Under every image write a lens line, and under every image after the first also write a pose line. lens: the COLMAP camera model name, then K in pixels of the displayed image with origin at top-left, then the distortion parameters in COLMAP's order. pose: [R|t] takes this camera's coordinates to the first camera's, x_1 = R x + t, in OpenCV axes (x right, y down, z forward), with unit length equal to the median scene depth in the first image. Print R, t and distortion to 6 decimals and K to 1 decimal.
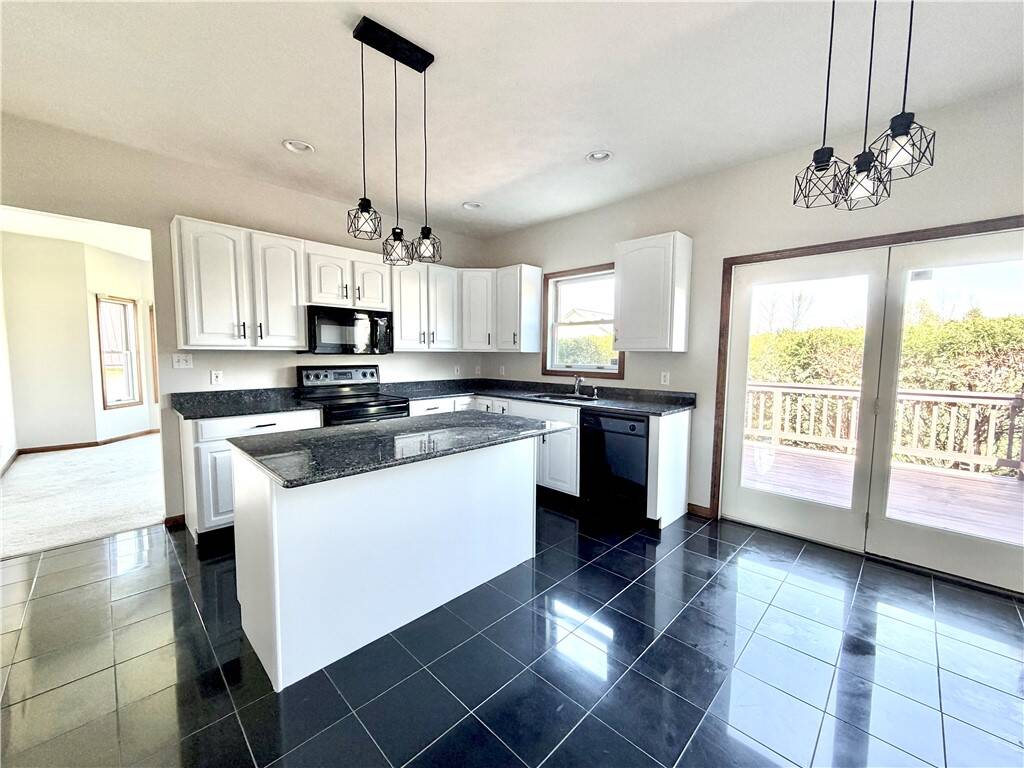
lens RADIAL K [[400.3, 0, 502.4], [0, 400.3, 386.6], [0, 0, 1]] dist [-0.003961, 0.001201]
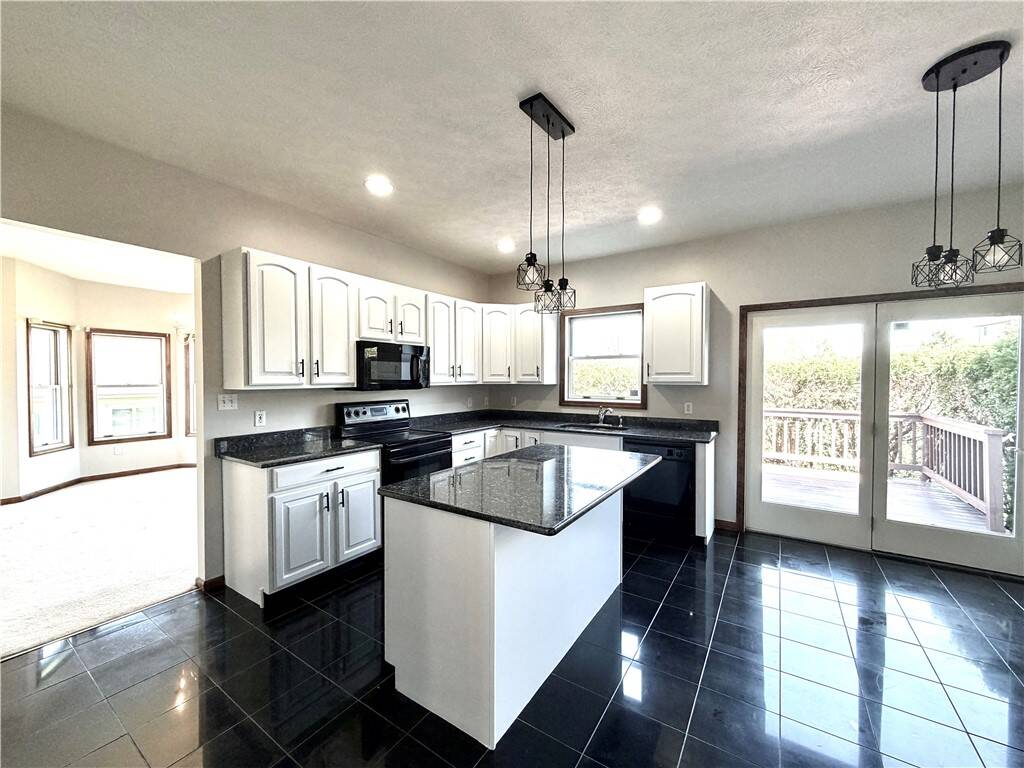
lens RADIAL K [[400.3, 0, 495.1], [0, 400.3, 387.6], [0, 0, 1]] dist [-0.003961, 0.001201]
pose [[0.981666, -0.012083, 0.190228, -0.366458], [0.022994, 0.998207, -0.055255, -0.030779], [-0.189219, 0.058616, 0.980184, -0.001492]]
